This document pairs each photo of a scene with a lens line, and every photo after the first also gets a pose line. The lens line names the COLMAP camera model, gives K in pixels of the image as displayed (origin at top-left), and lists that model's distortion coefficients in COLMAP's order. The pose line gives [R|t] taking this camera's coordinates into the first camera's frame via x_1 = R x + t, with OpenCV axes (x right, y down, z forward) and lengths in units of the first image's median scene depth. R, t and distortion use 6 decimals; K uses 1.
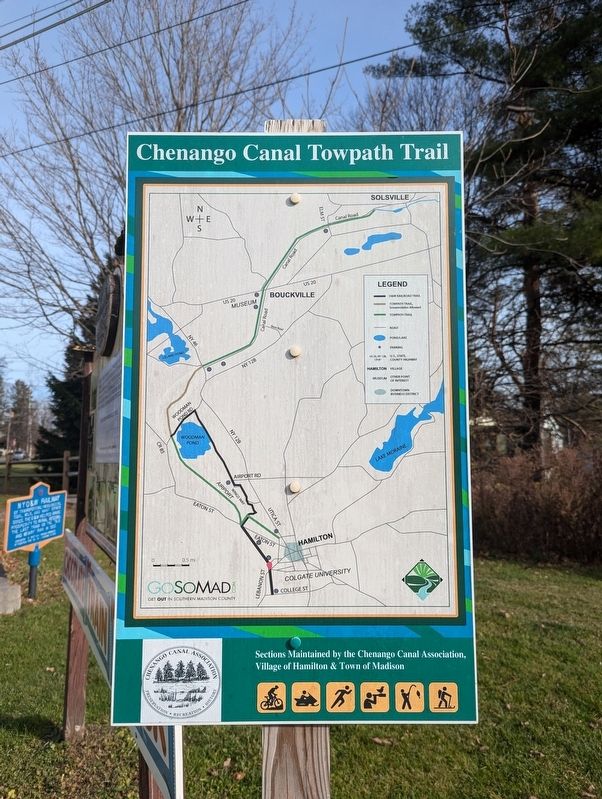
lens RADIAL K [[549.8, 0, 301.7], [0, 549.8, 399.3], [0, 0, 1]] dist [0.011990, 0.002316]
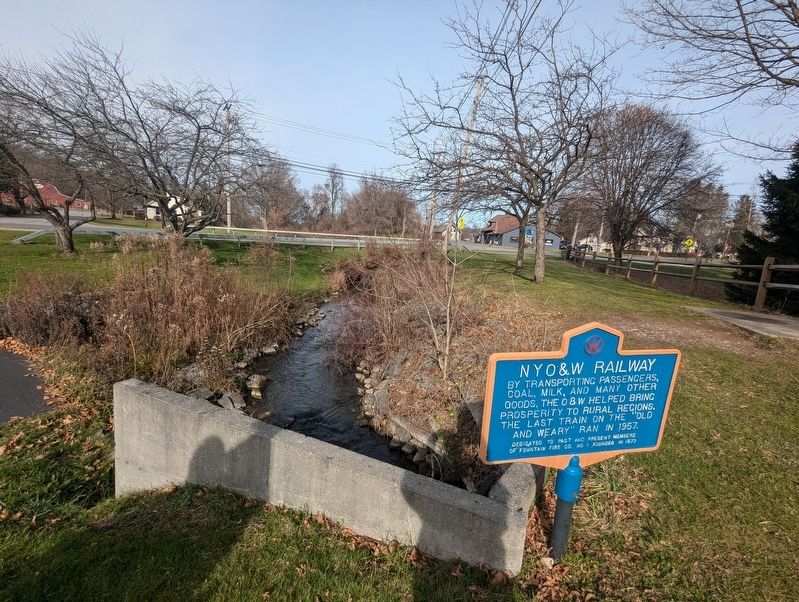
lens RADIAL K [[378.1, 0, 399.7], [0, 378.1, 303.8], [0, 0, 1]] dist [-0.005310, 0.000641]
pose [[0.364748, 0.193112, -0.910860, -0.272806], [0.023699, 0.976014, 0.216415, 0.072887], [0.930804, -0.100524, 0.351423, 0.755805]]
